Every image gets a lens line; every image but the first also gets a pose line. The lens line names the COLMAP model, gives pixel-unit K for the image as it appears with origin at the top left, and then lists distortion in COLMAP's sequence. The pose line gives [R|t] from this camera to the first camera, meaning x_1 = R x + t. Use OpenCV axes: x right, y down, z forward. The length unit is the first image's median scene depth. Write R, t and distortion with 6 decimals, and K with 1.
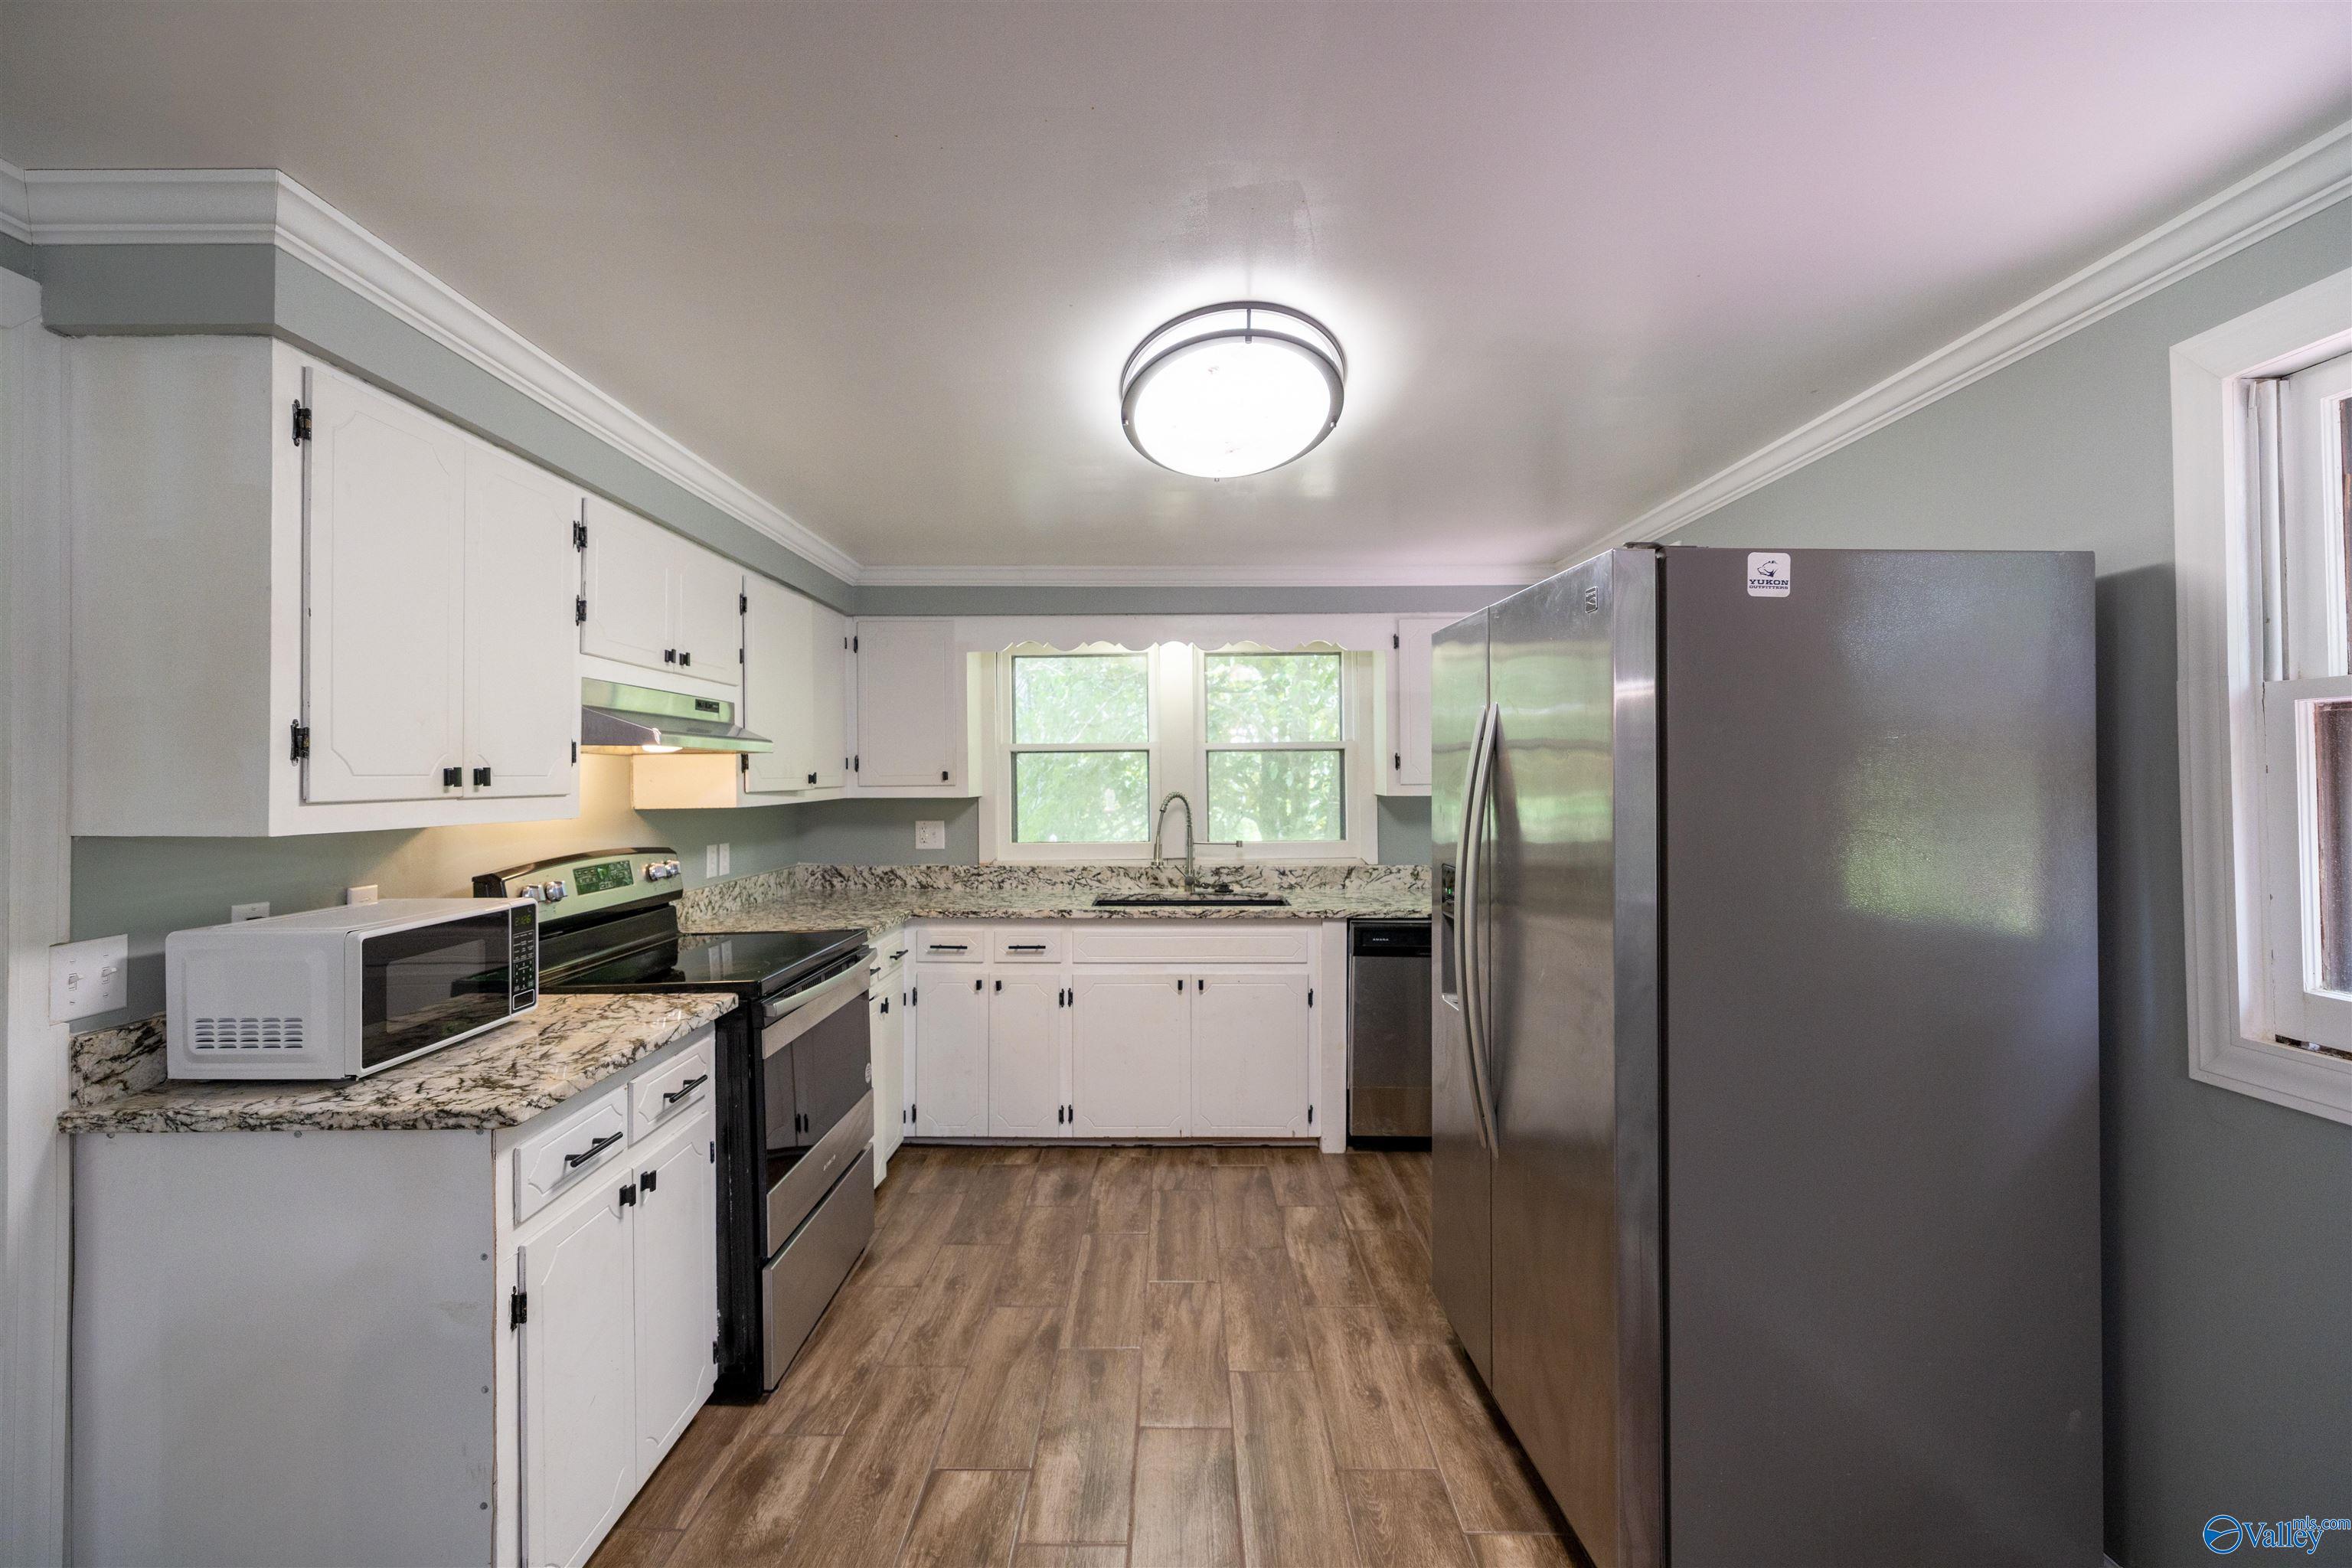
lens RADIAL K [[988.4, 0, 1171.5], [0, 988.4, 773.6], [0, 0, 1]] dist [-0.000489, 0.000780]
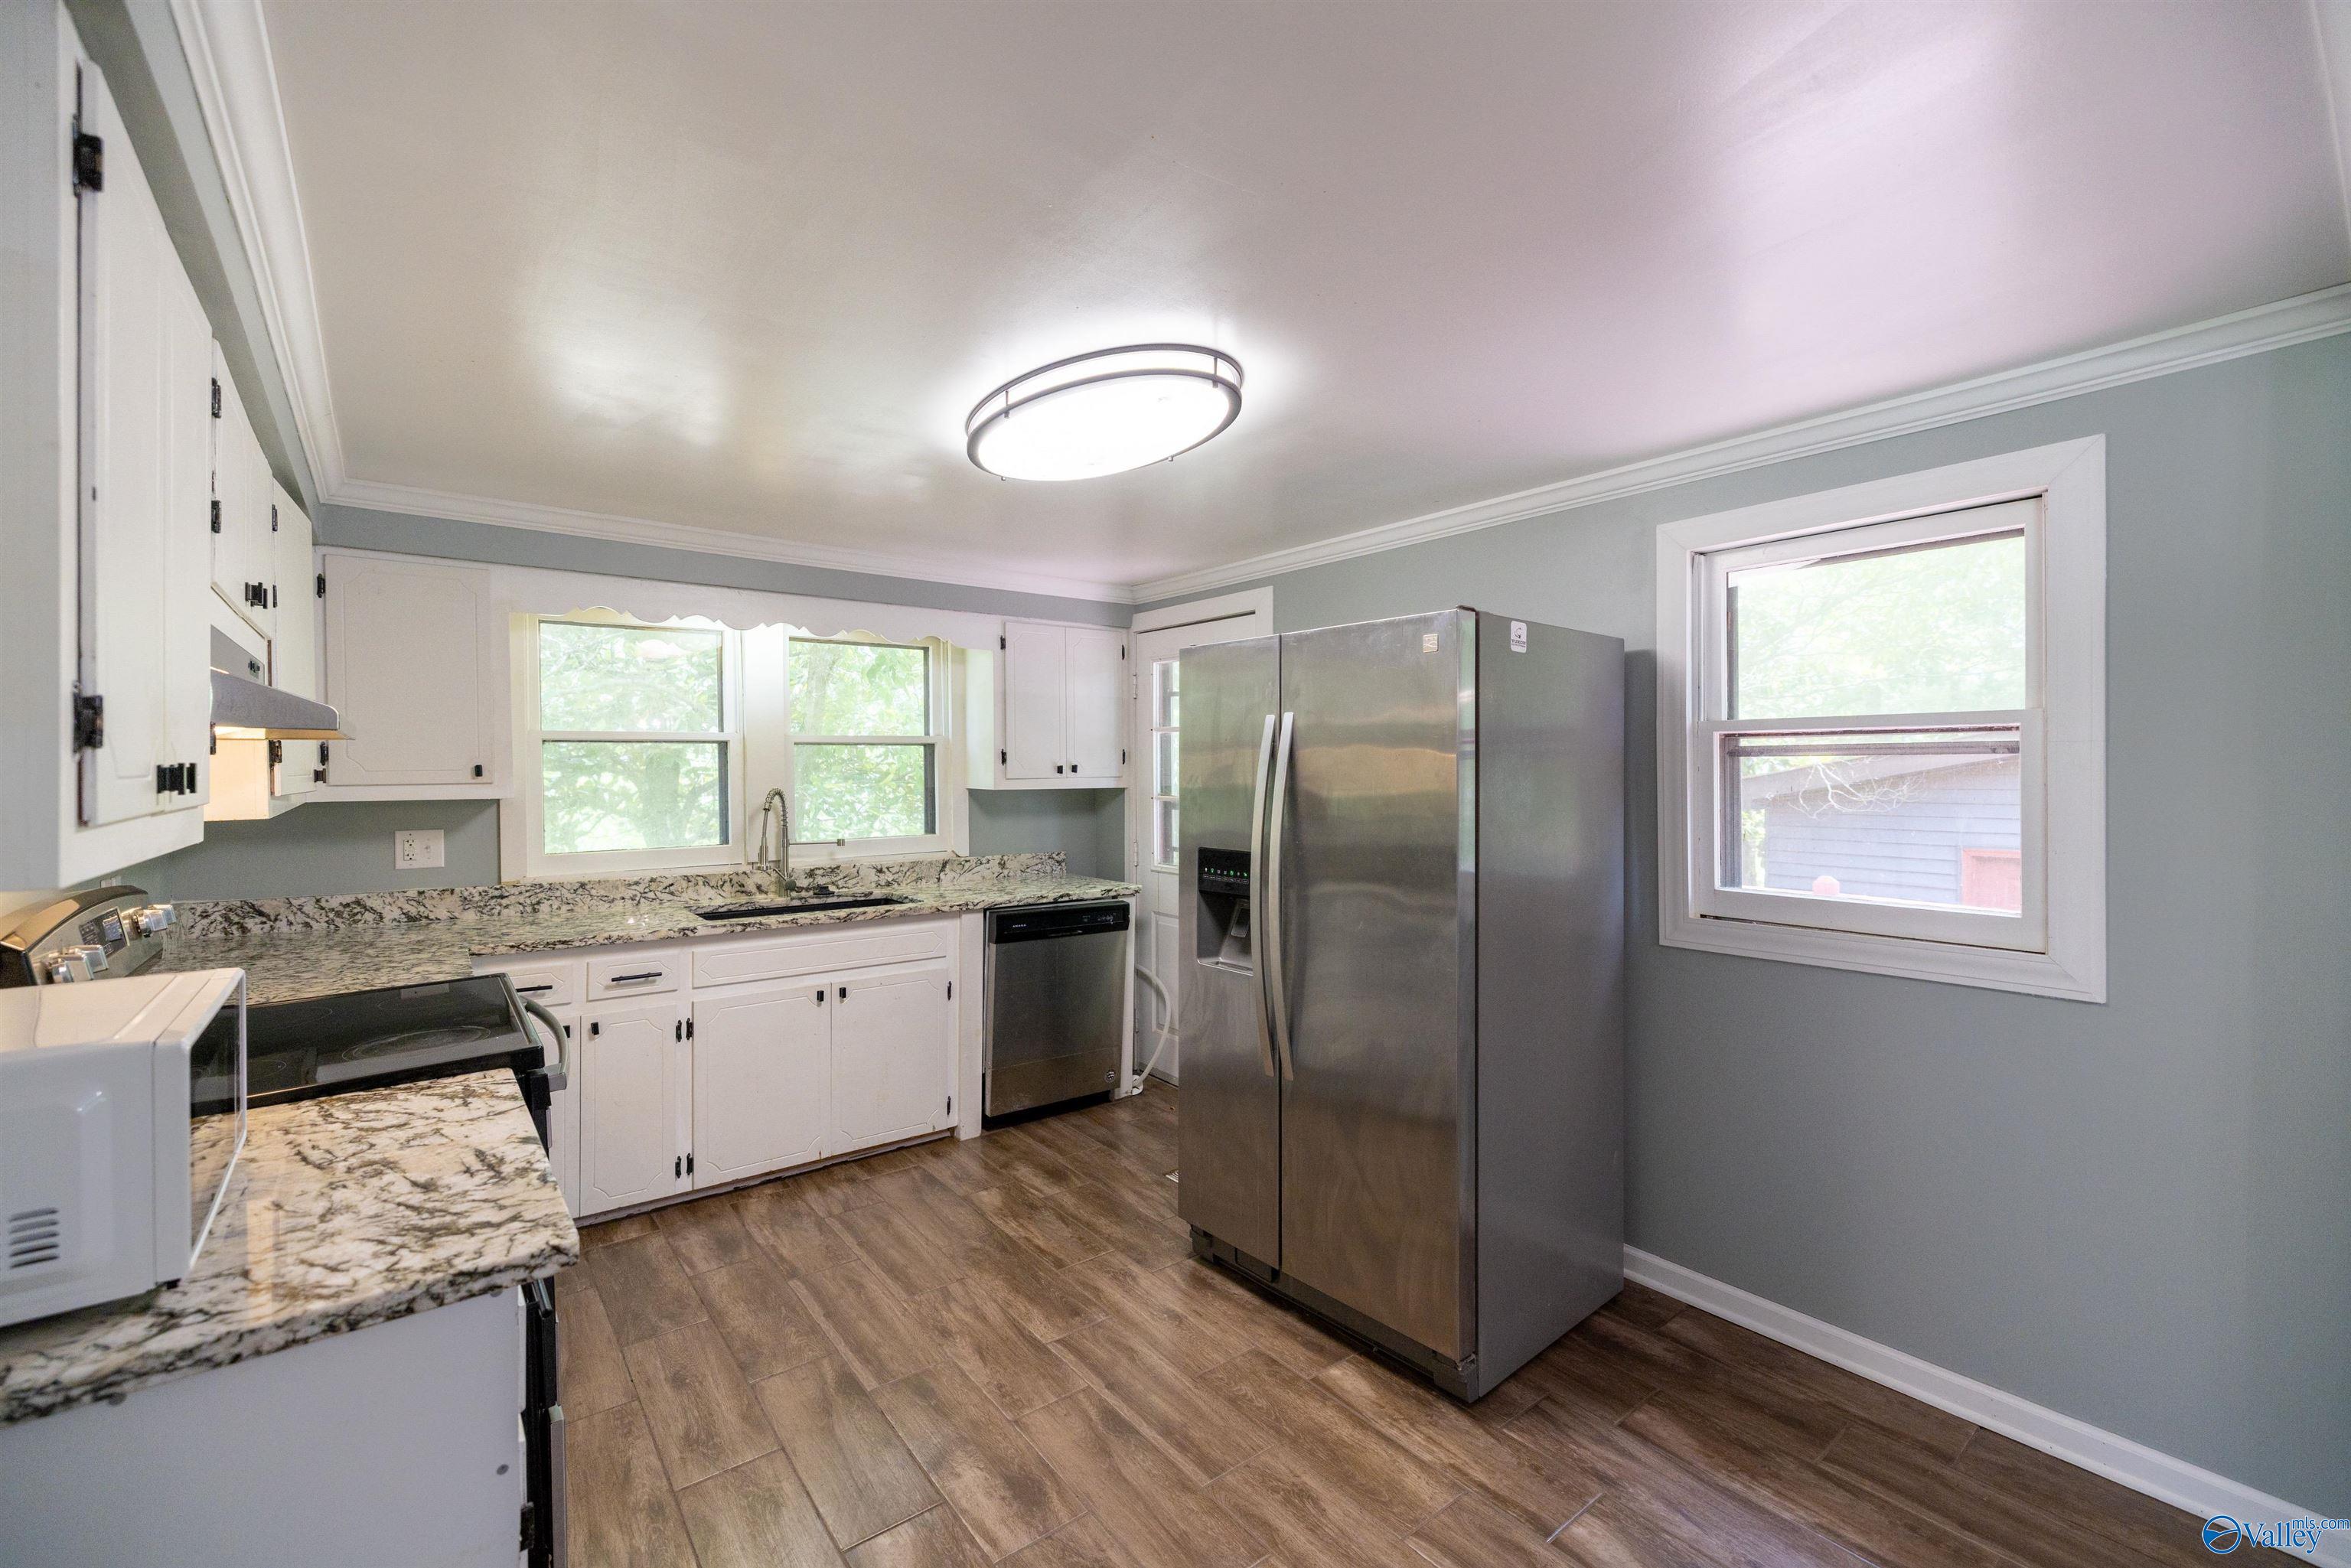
lens RADIAL K [[988.0, 0, 1173.3], [0, 988.0, 776.7], [0, 0, 1]] dist [-0.000489, 0.000780]
pose [[0.784486, -0.004823, 0.620127, -0.324413], [-0.001924, 0.999946, 0.010210, -0.002657], [-0.620143, -0.009203, 0.784435, 0.071739]]
